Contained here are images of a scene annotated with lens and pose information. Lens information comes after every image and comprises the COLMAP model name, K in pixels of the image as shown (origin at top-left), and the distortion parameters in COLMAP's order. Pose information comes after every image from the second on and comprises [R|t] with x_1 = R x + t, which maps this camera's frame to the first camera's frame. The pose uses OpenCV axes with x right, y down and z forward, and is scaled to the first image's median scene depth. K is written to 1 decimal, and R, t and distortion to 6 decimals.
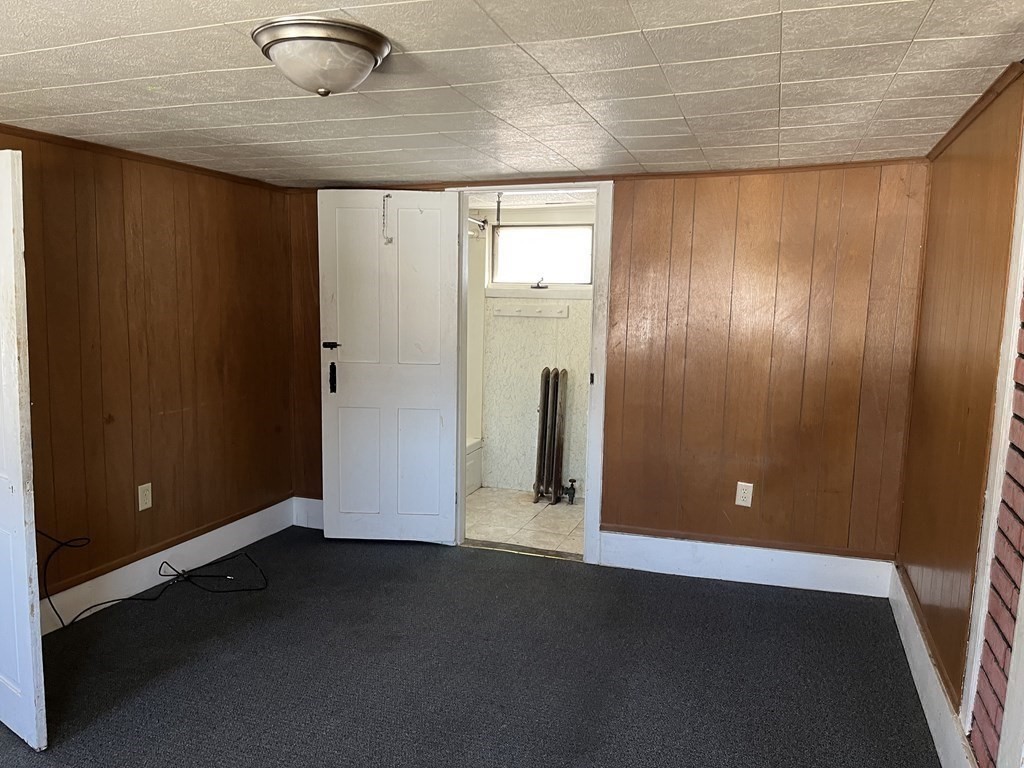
lens RADIAL K [[717.8, 0, 512.0], [0, 717.8, 384.0], [0, 0, 1]] dist [-0.003382, -0.002143]
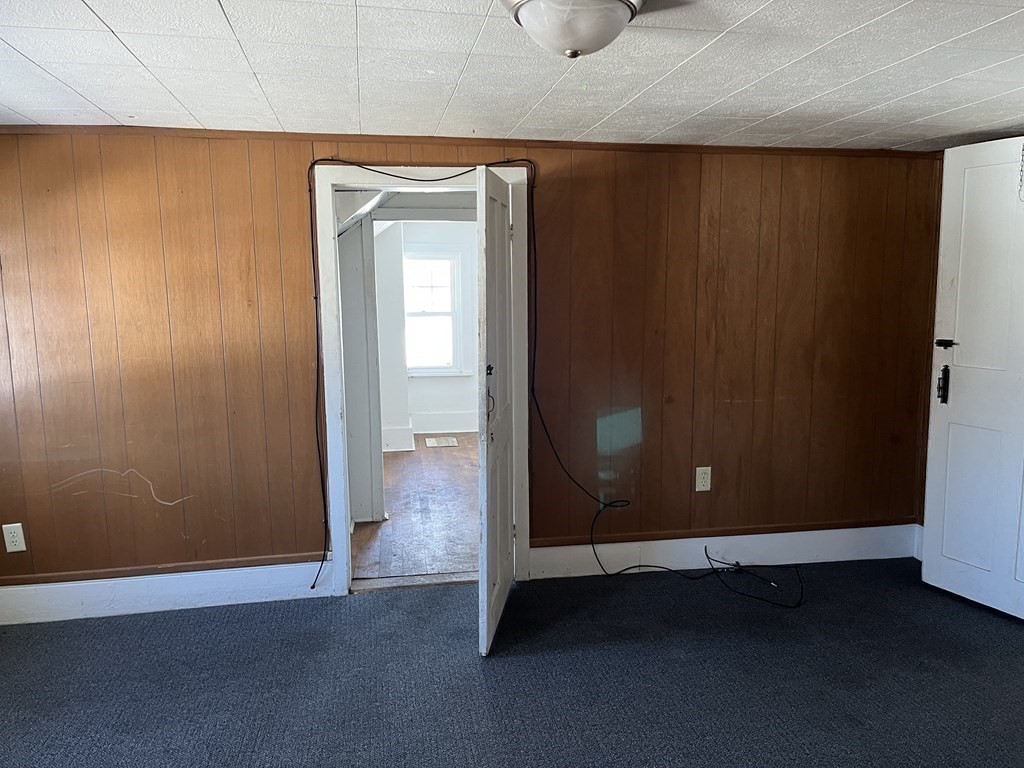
lens RADIAL K [[735.1, 0, 524.9], [0, 735.1, 375.8], [0, 0, 1]] dist [0.000065, -0.002443]
pose [[0.518268, 0.086378, -0.850845, 0.221549], [-0.090692, 0.994827, 0.045752, -0.014845], [0.850396, 0.053453, 0.523421, 0.198698]]
